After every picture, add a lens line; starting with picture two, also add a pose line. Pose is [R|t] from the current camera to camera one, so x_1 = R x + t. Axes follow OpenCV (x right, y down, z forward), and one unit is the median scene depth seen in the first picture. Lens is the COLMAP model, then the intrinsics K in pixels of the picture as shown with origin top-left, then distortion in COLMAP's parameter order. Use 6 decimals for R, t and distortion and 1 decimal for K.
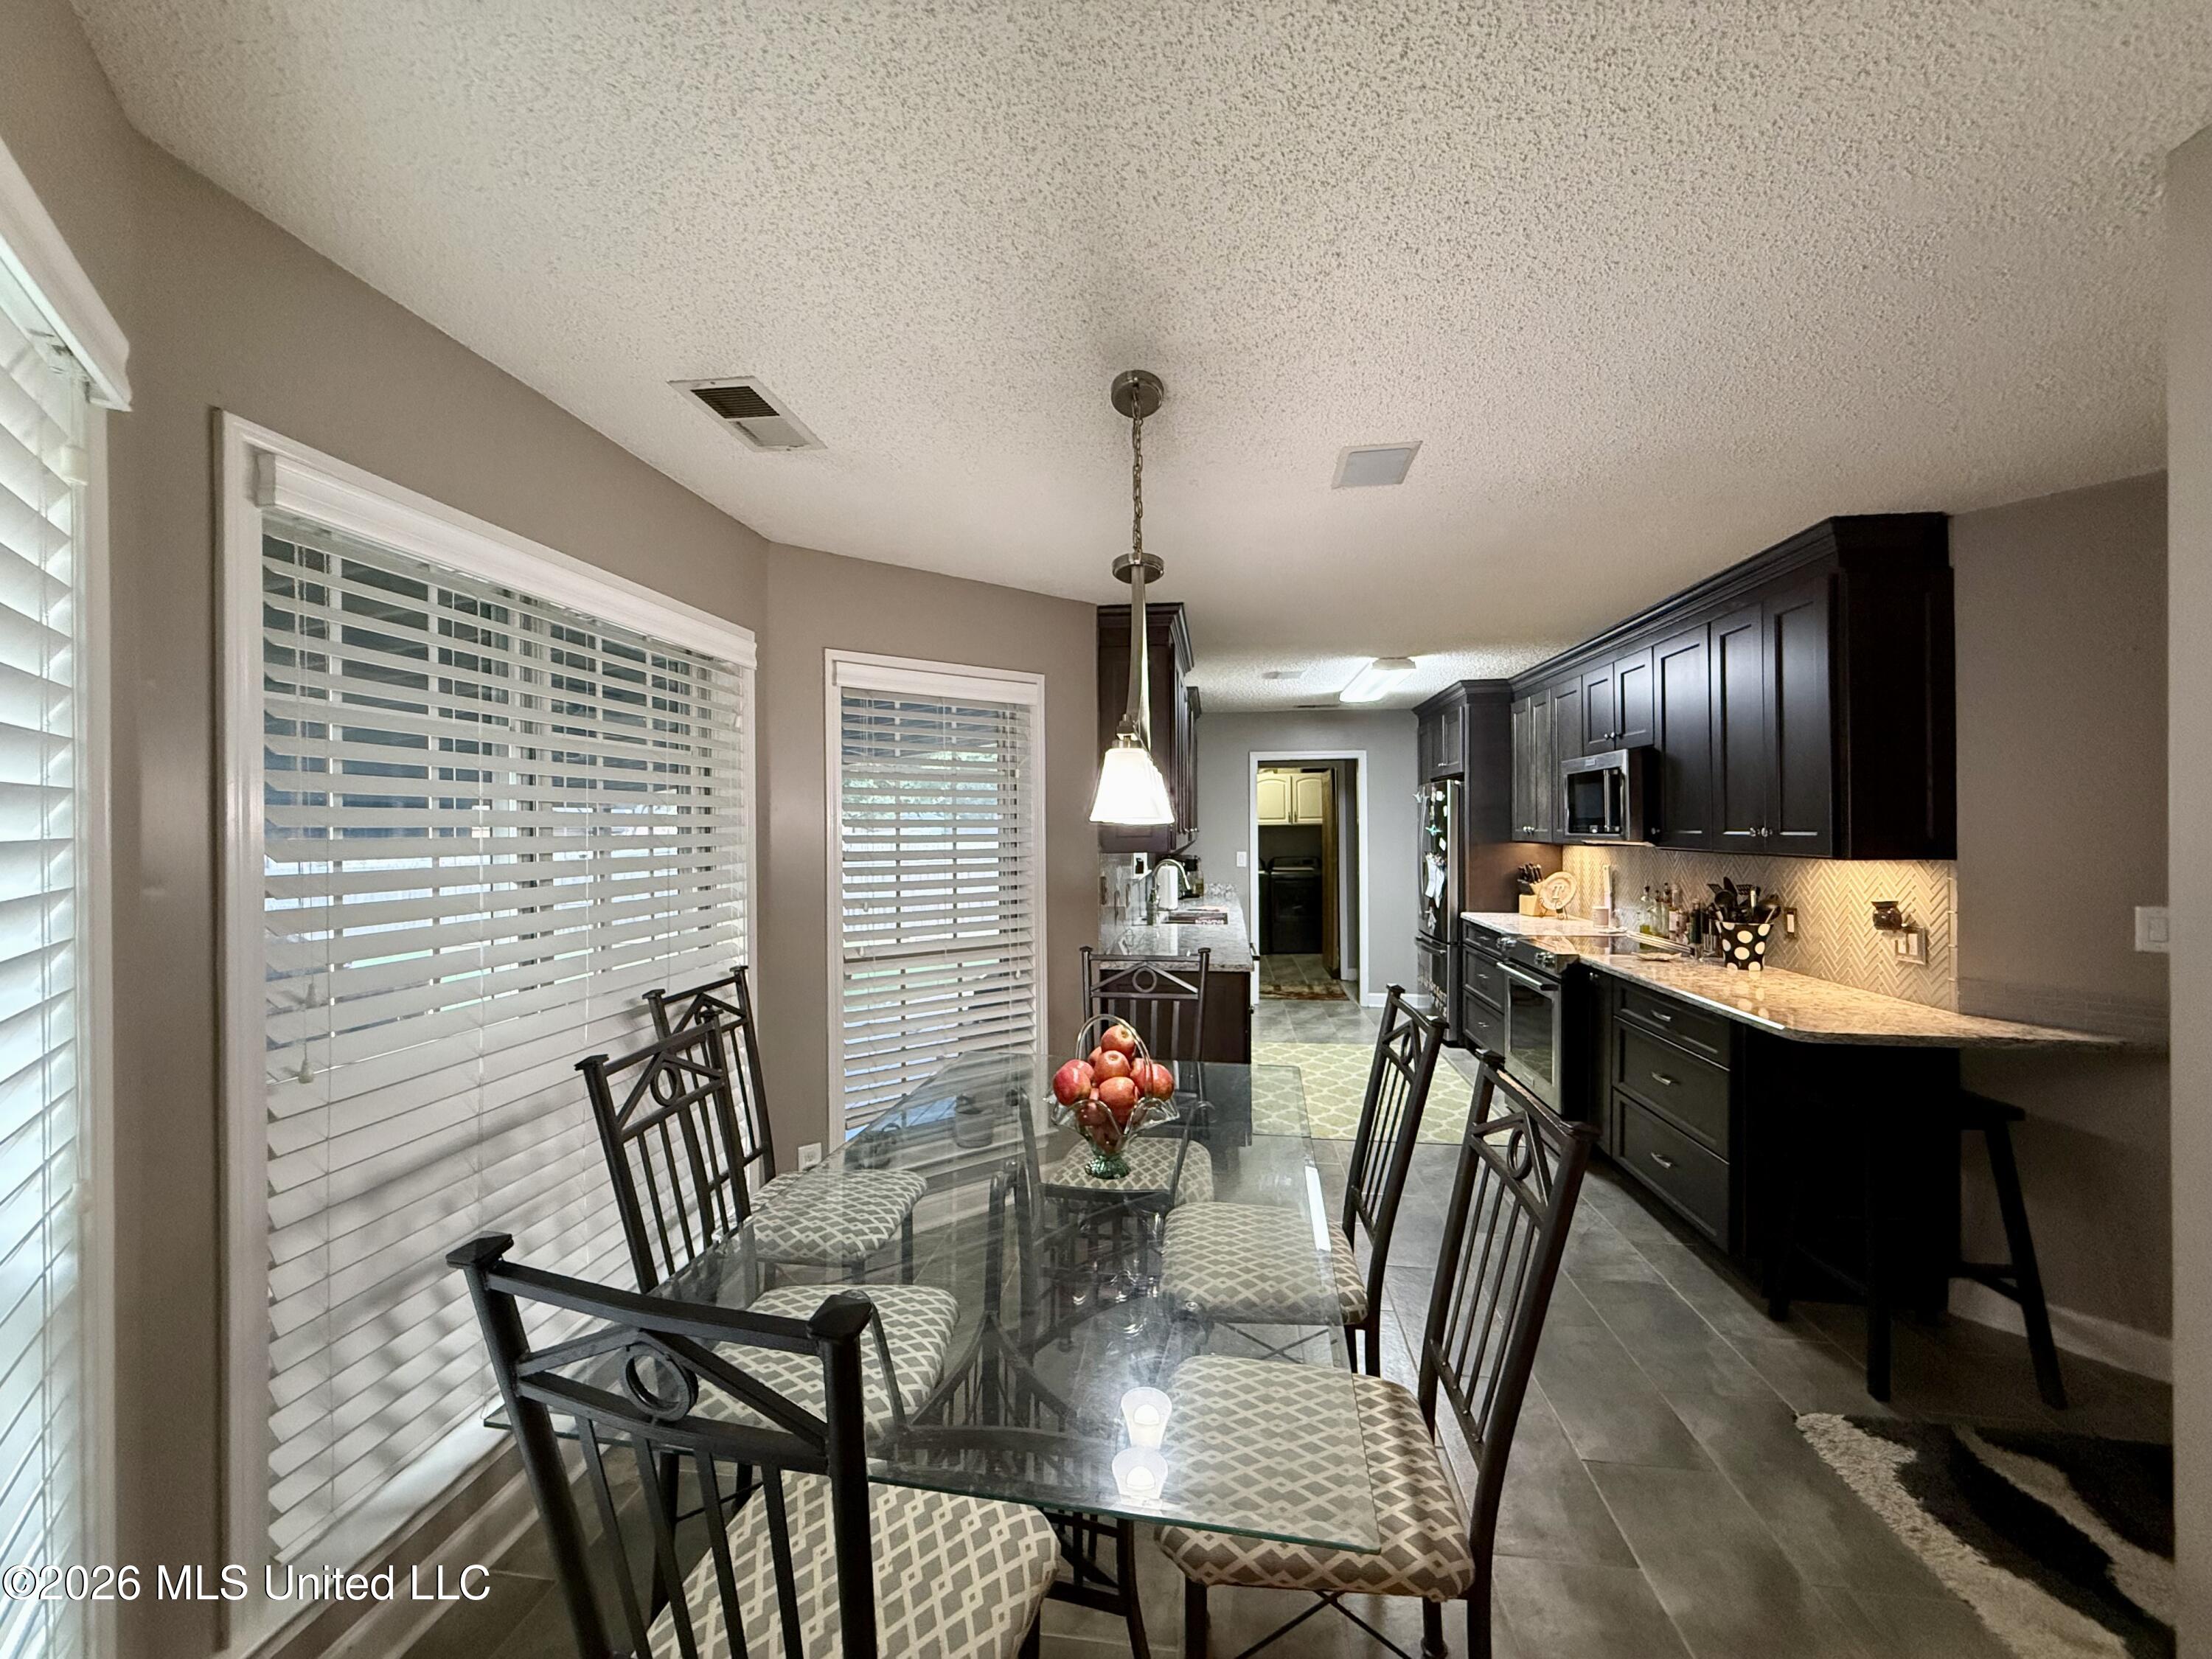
lens RADIAL K [[880.4, 0, 1105.7], [0, 880.4, 826.6], [0, 0, 1]] dist [-0.004765, 0.000449]
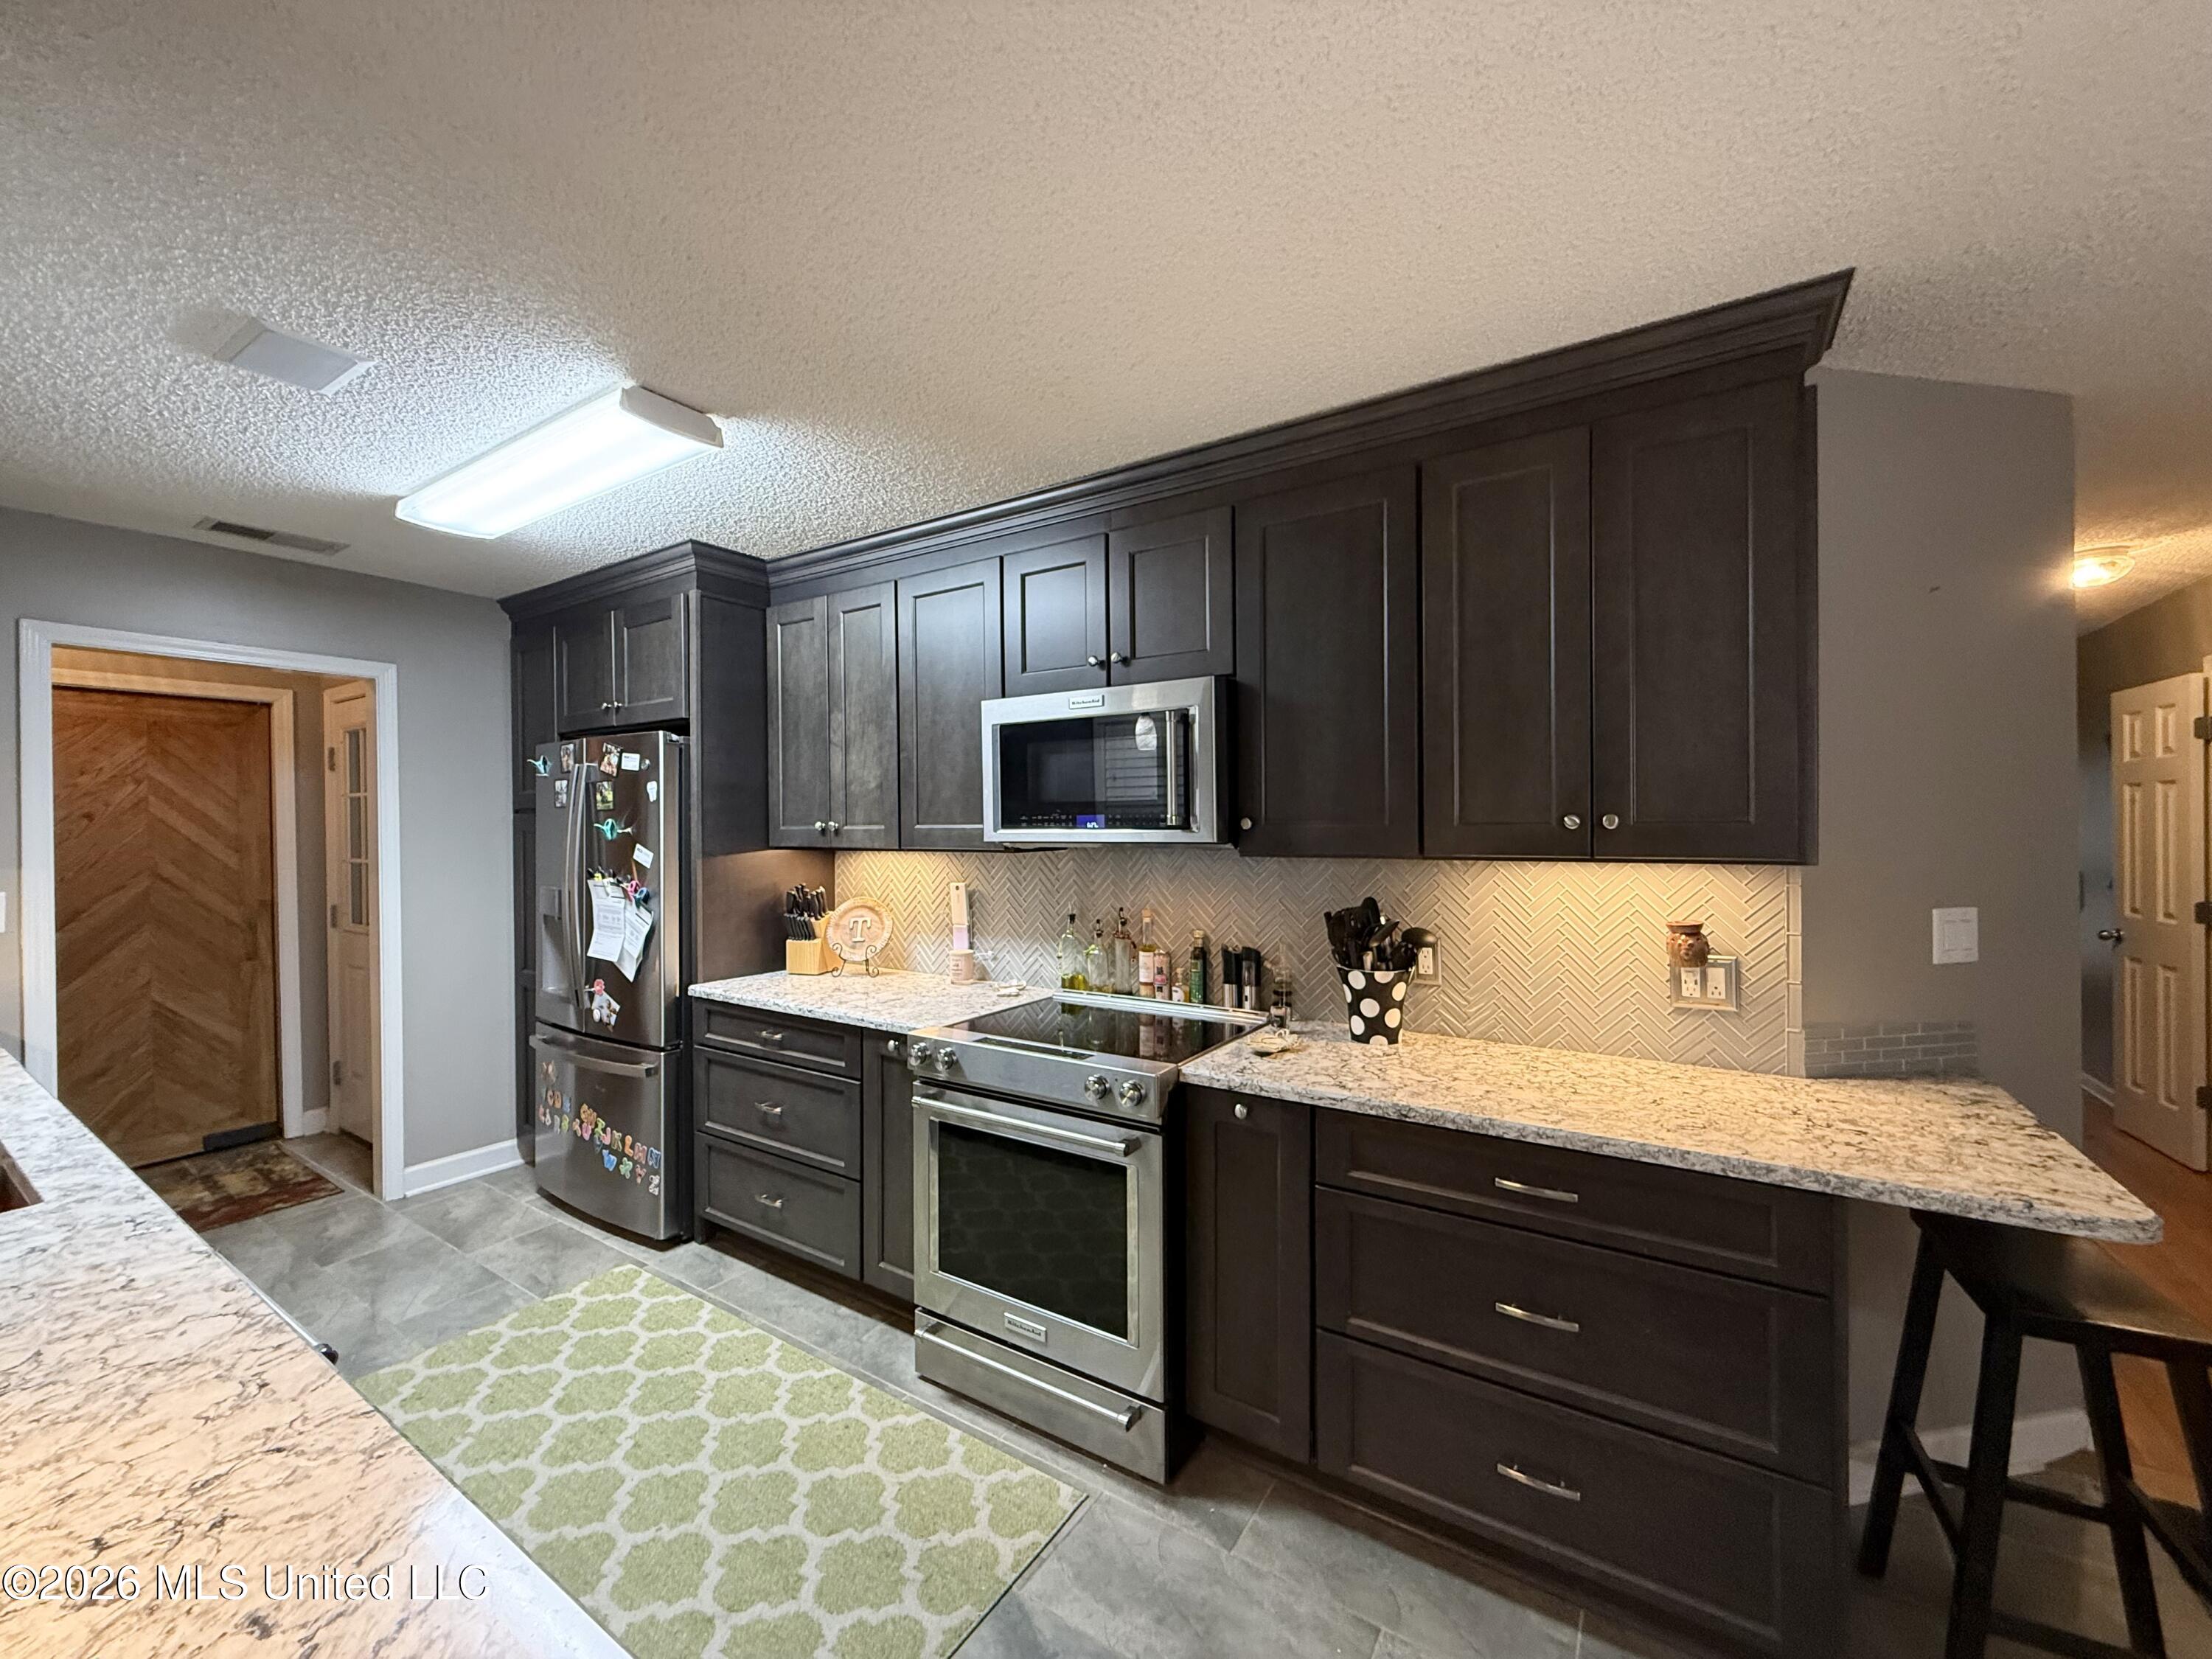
lens RADIAL K [[880.4, 0, 1107.4], [0, 880.4, 831.5], [0, 0, 1]] dist [-0.004765, 0.000449]
pose [[0.427177, -0.005970, 0.904148, 0.038918], [0.002601, 0.999982, 0.005373, 0.003710], [-0.904164, 0.000057, 0.427185, 0.559114]]
